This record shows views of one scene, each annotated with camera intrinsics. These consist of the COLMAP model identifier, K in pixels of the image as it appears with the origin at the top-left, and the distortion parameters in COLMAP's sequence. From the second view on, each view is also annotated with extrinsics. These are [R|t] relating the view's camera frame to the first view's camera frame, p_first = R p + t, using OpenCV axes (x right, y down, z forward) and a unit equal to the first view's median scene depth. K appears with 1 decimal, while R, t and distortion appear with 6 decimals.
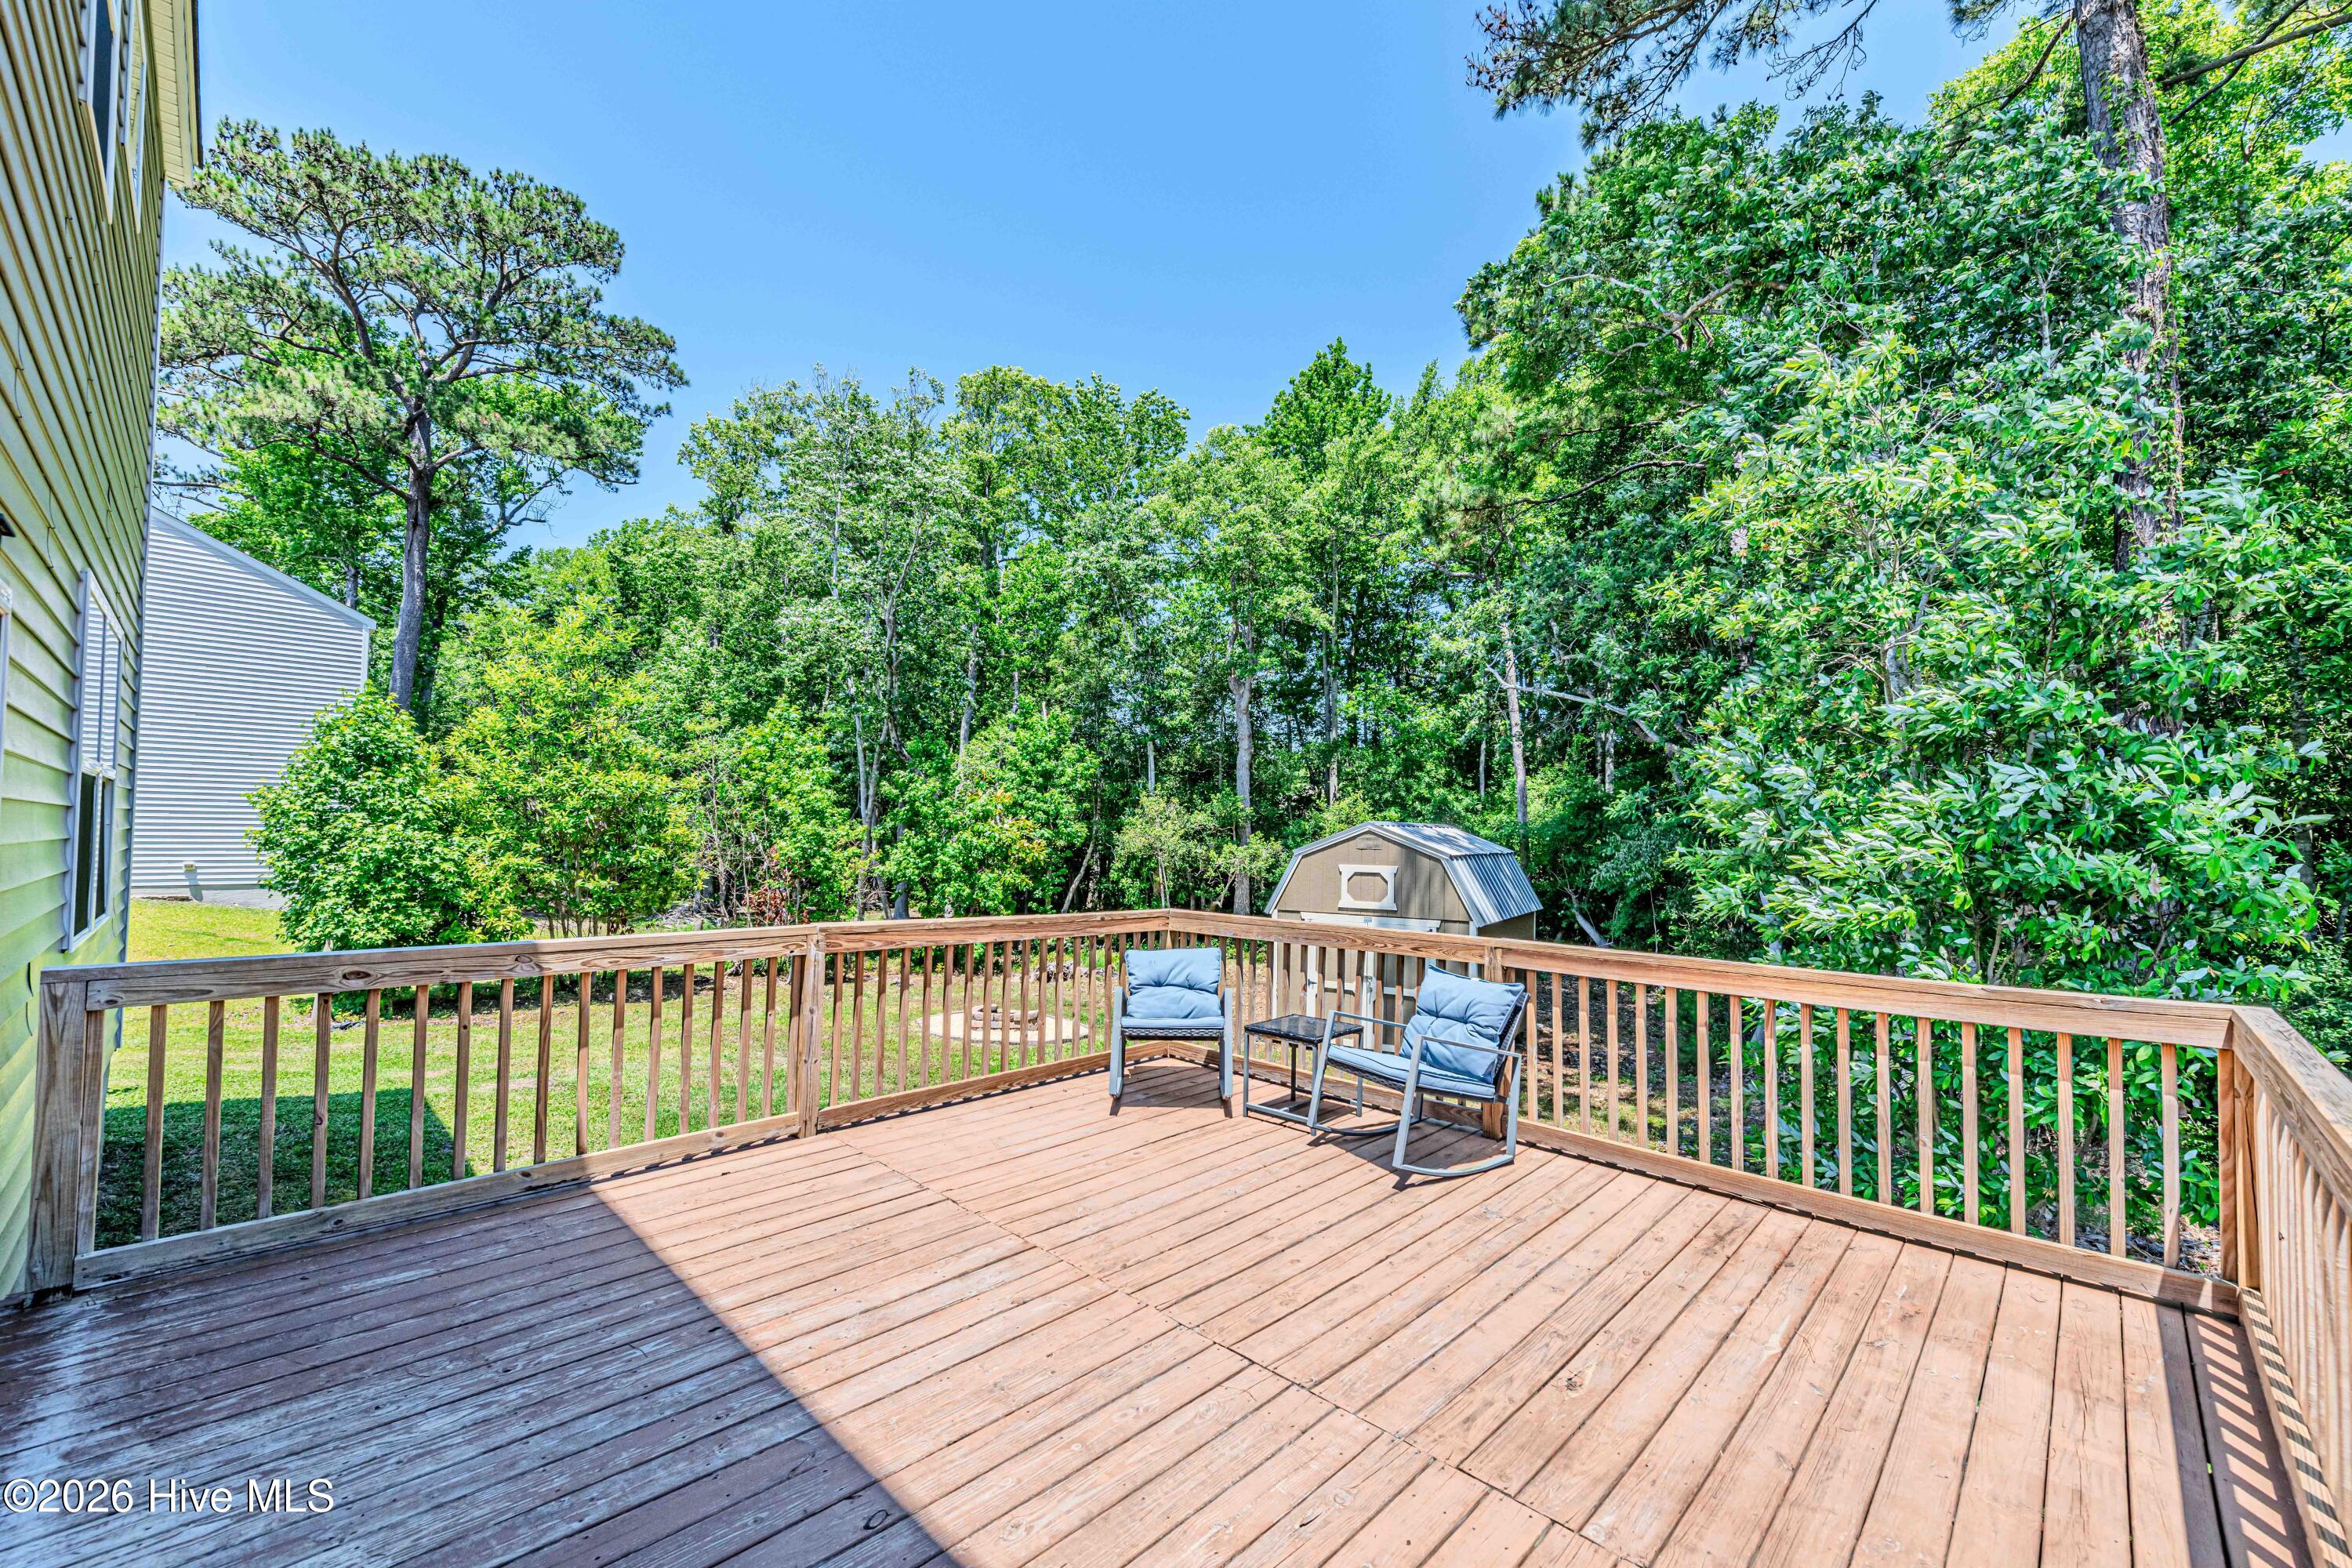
lens RADIAL K [[942.4, 0, 1186.9], [0, 942.4, 789.7], [0, 0, 1]] dist [-0.000965, -0.001661]
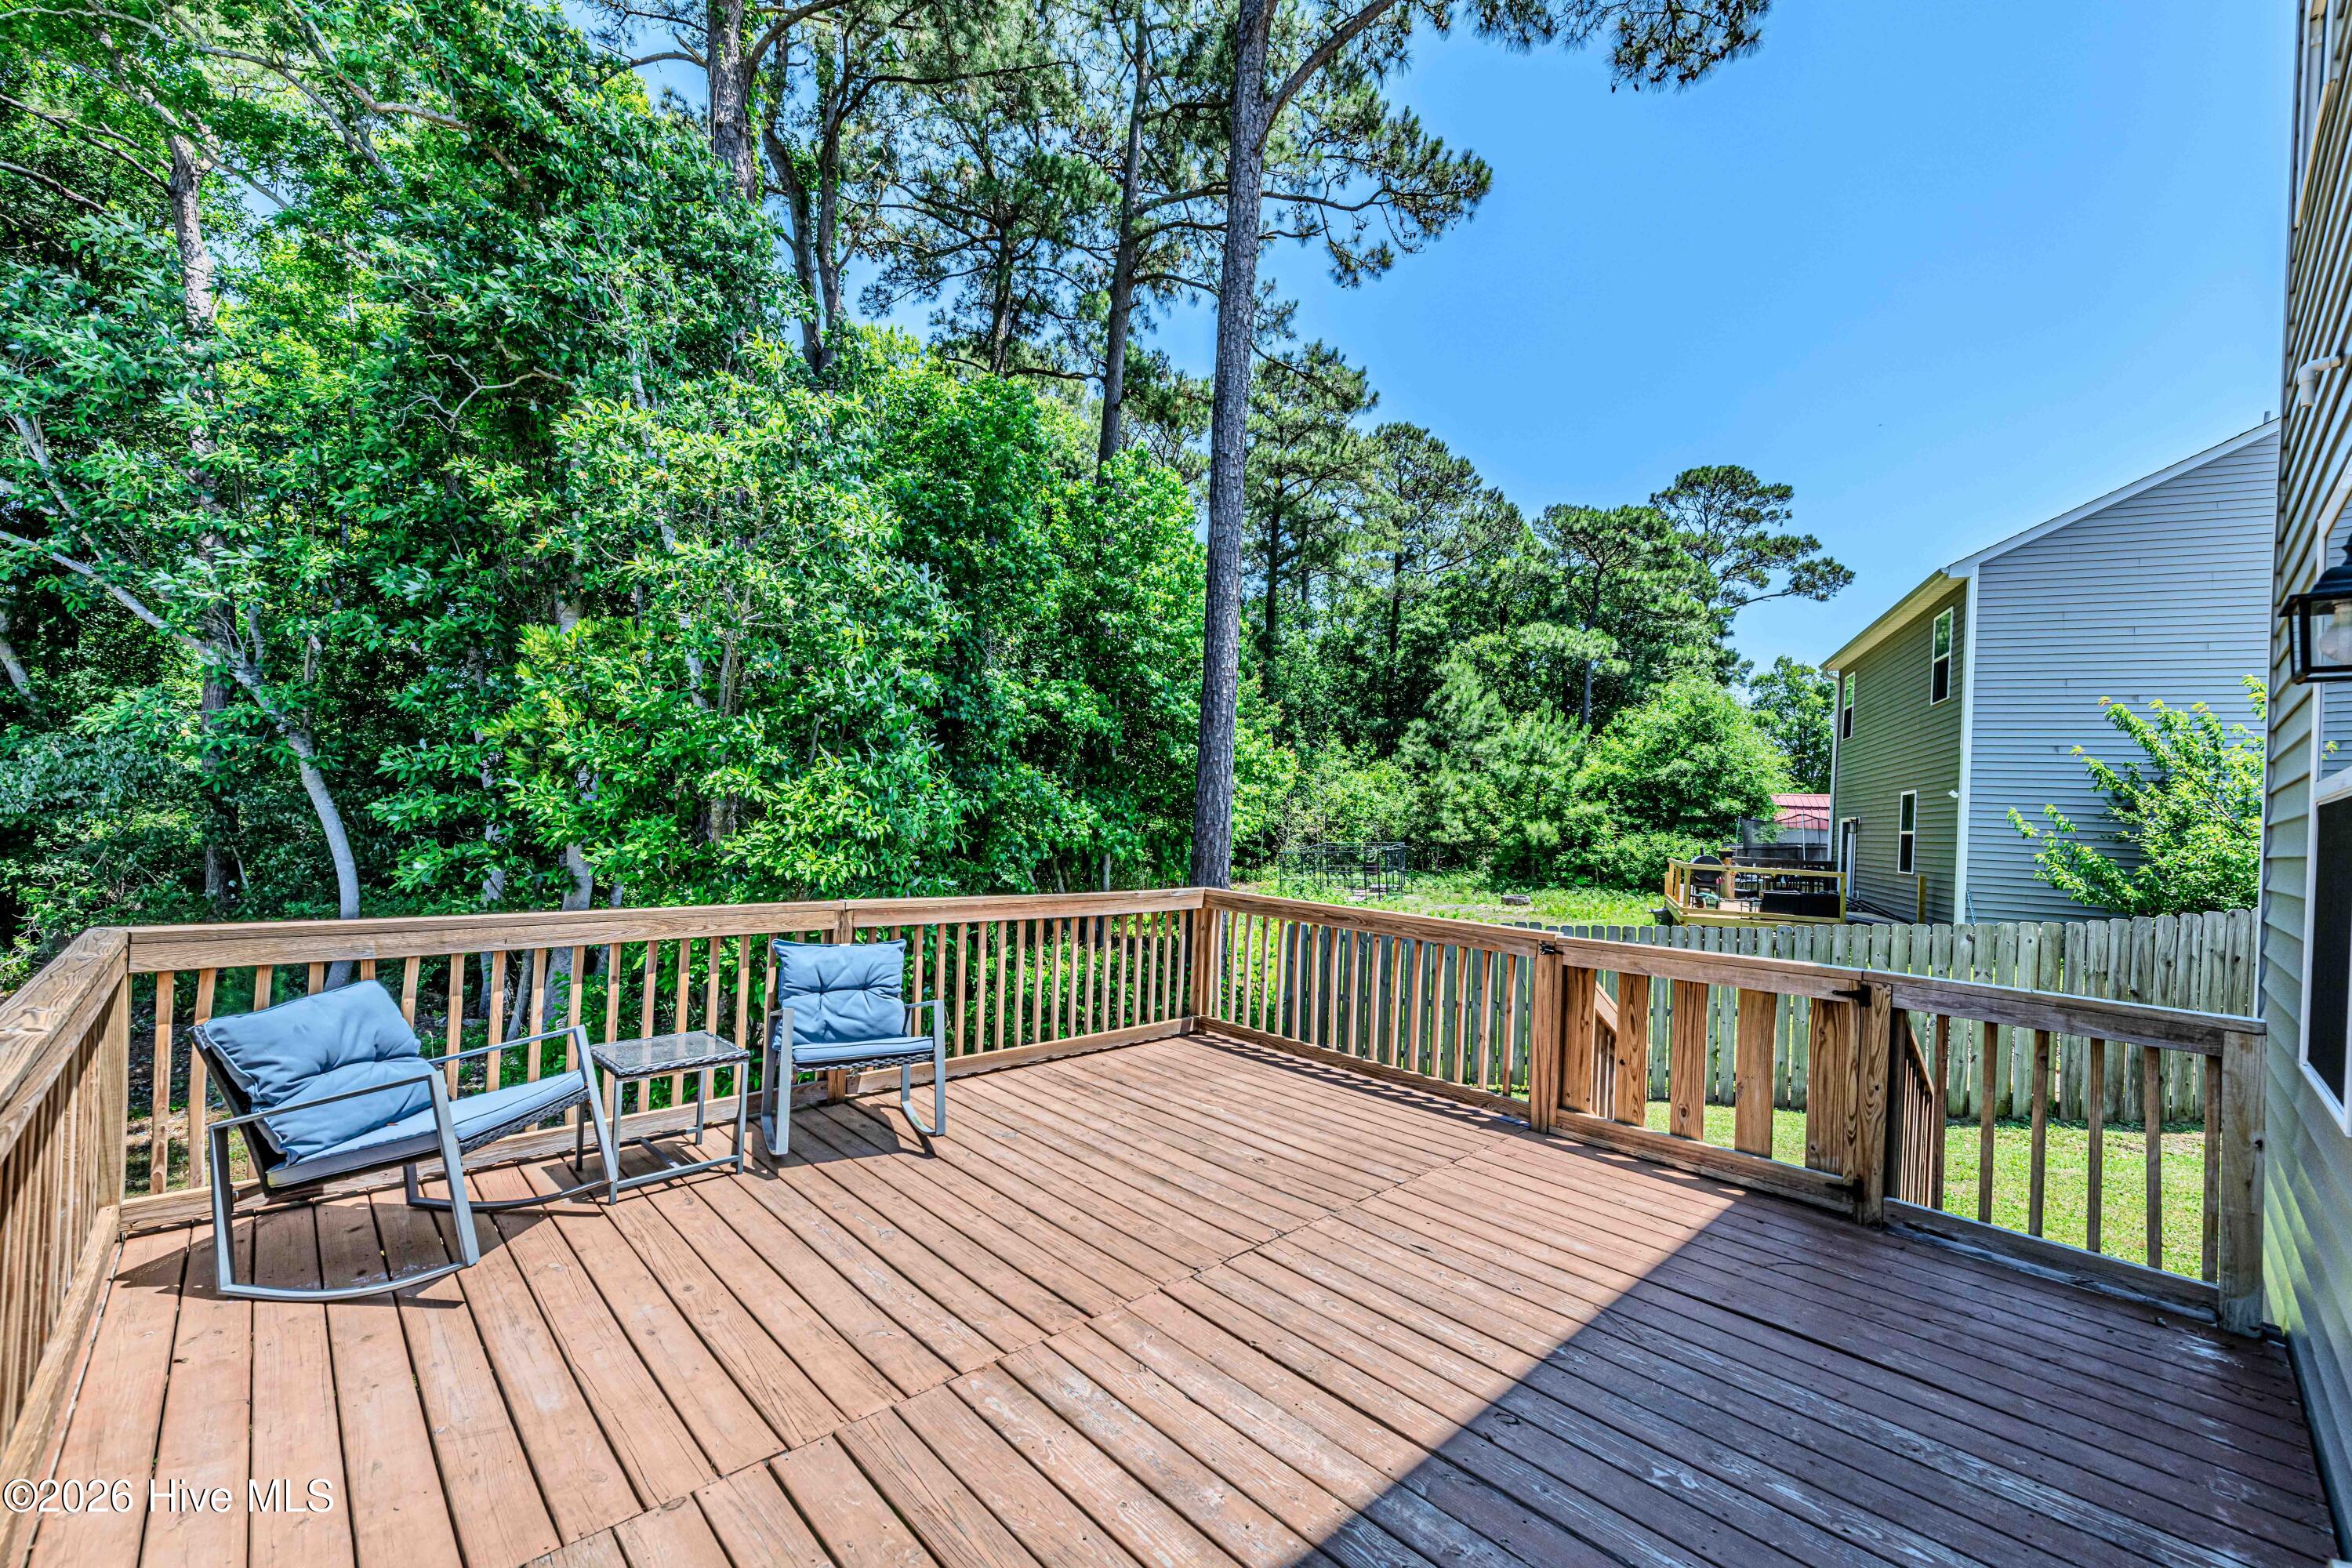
lens RADIAL K [[942.4, 0, 1185.2], [0, 942.4, 799.1], [0, 0, 1]] dist [-0.000965, -0.001661]
pose [[0.034103, -0.002399, 0.999415, -0.827884], [-0.080251, 0.996761, 0.005131, 0.017989], [-0.996191, -0.080379, 0.033800, 0.785368]]
